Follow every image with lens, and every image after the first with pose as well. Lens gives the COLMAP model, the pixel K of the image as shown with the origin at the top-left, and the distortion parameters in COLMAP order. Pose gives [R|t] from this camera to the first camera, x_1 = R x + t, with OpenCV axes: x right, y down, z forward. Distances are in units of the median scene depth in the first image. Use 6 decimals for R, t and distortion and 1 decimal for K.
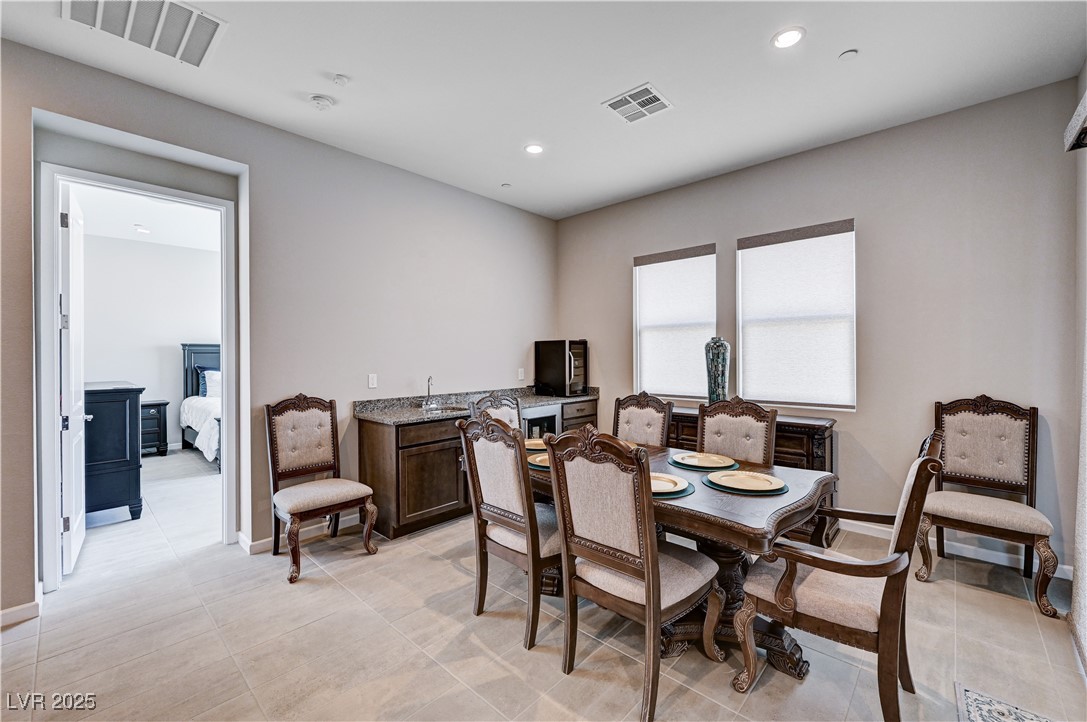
lens RADIAL K [[445.2, 0, 545.9], [0, 445.2, 357.2], [0, 0, 1]] dist [0.000816, 0.000072]
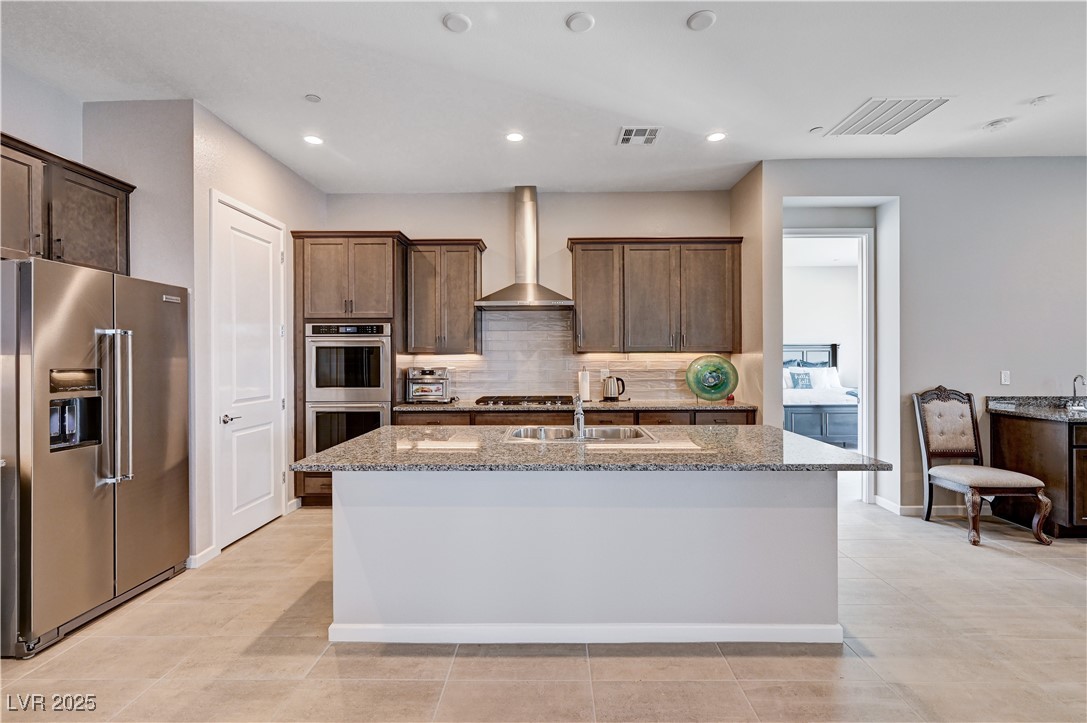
lens RADIAL K [[473.3, 0, 547.5], [0, 473.3, 356.4], [0, 0, 1]] dist [-0.000011, -0.000114]
pose [[0.667132, 0.003787, -0.744930, -0.322840], [-0.004396, 0.999990, 0.001147, 0.009923], [0.744927, 0.002510, 0.667142, -0.550742]]
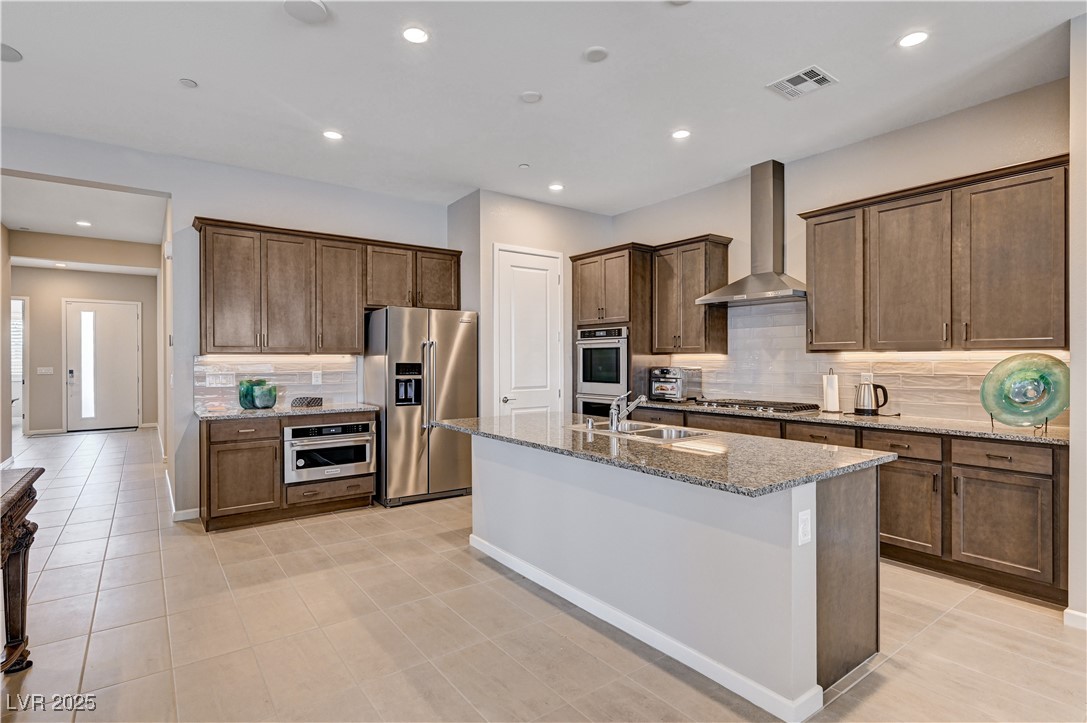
lens RADIAL K [[540.0, 0, 551.0], [0, 540.0, 360.0], [0, 0, 1]] dist [-0.003304, -0.000399]
pose [[-0.181398, 0.008443, -0.983374, 0.081454], [-0.001166, 0.999961, 0.008801, 0.010605], [0.983409, 0.002743, -0.181381, 0.056208]]
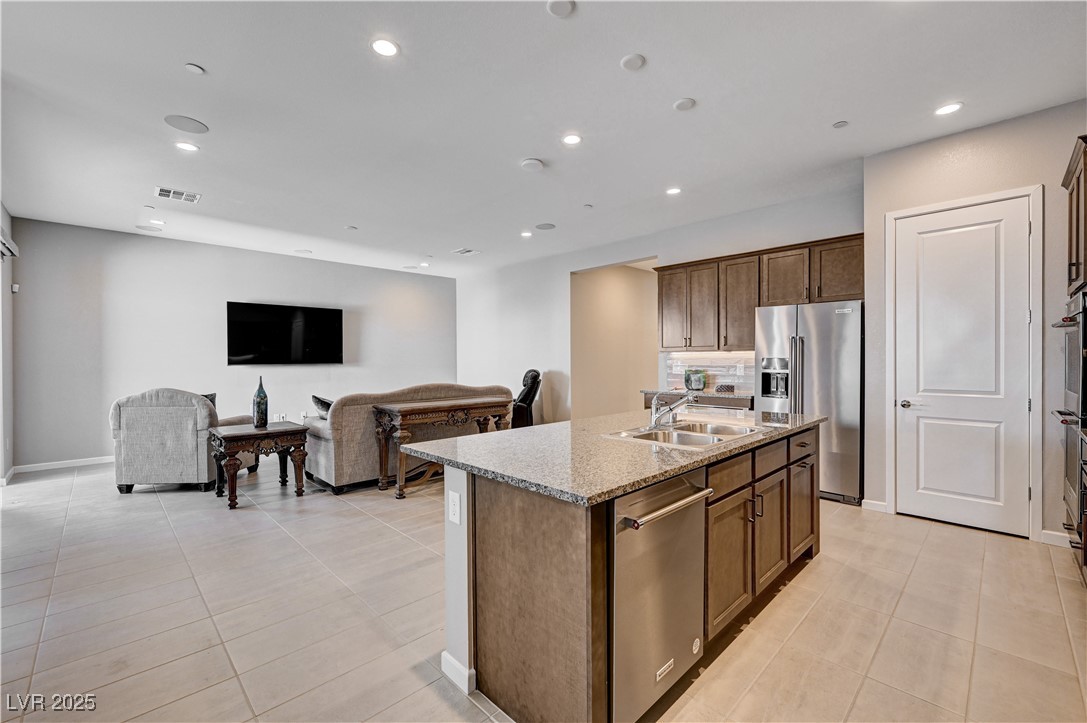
lens RADIAL K [[454.2, 0, 544.1], [0, 454.2, 362.9], [0, 0, 1]] dist [-0.000948, 0.000340]
pose [[-0.998567, 0.011494, 0.052263, -0.703810], [0.012222, 0.999832, 0.013636, 0.020573], [-0.052098, 0.014255, -0.998540, 0.783144]]
